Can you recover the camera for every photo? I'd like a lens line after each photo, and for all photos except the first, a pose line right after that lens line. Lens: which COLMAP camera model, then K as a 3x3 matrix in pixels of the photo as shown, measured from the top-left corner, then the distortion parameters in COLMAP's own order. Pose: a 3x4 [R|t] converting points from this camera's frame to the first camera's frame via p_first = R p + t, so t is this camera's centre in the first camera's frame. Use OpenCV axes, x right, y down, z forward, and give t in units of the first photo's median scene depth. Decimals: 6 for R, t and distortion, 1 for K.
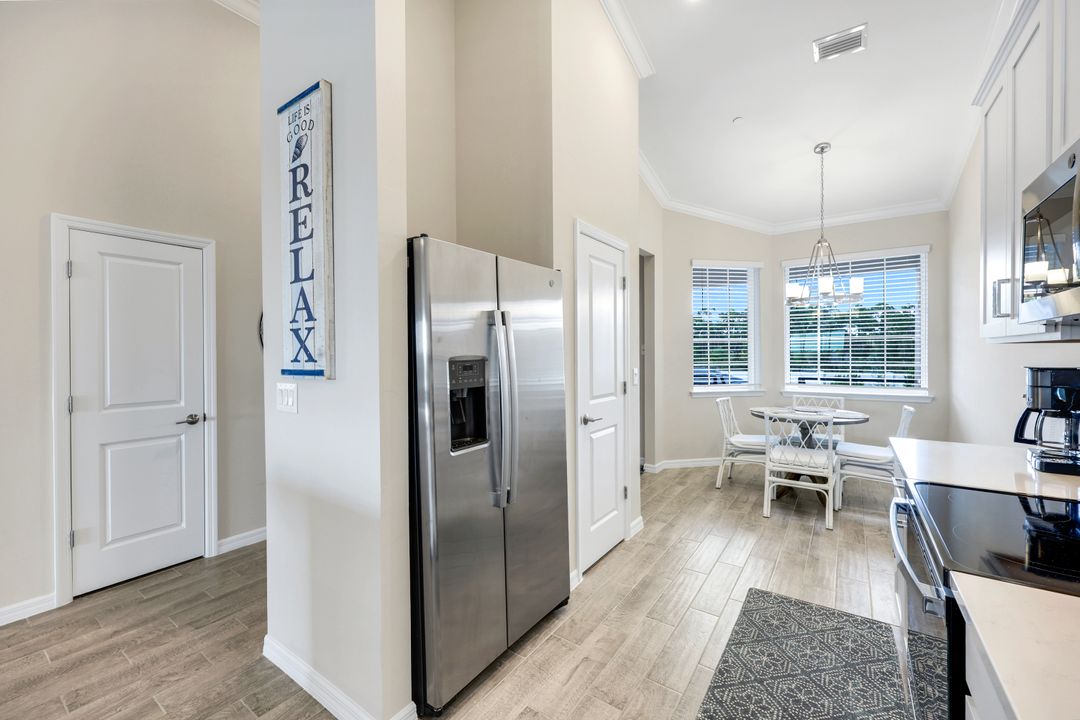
lens RADIAL K [[438.9, 0, 536.3], [0, 438.9, 355.5], [0, 0, 1]] dist [-0.000875, 0.000043]
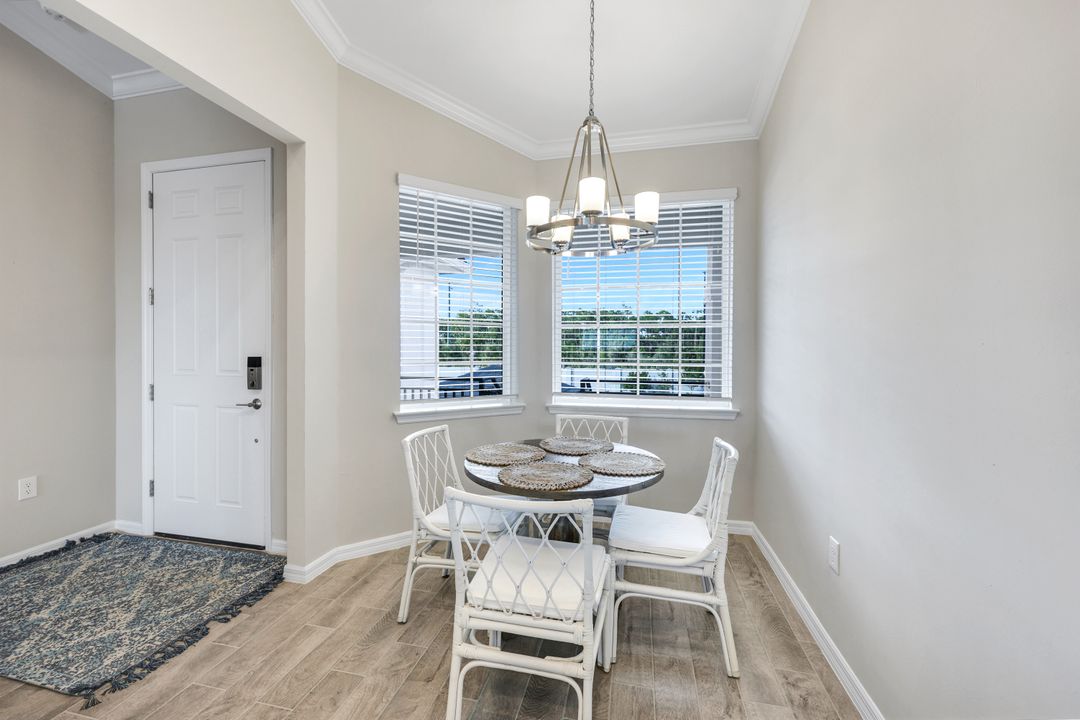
lens RADIAL K [[433.5, 0, 538.3], [0, 433.5, 358.9], [0, 0, 1]] dist [0.000180, -0.000069]
pose [[0.925549, 0.004550, 0.378601, 0.359951], [-0.008386, 0.999929, 0.008482, 0.009023], [-0.378535, -0.011025, 0.925521, 0.492885]]
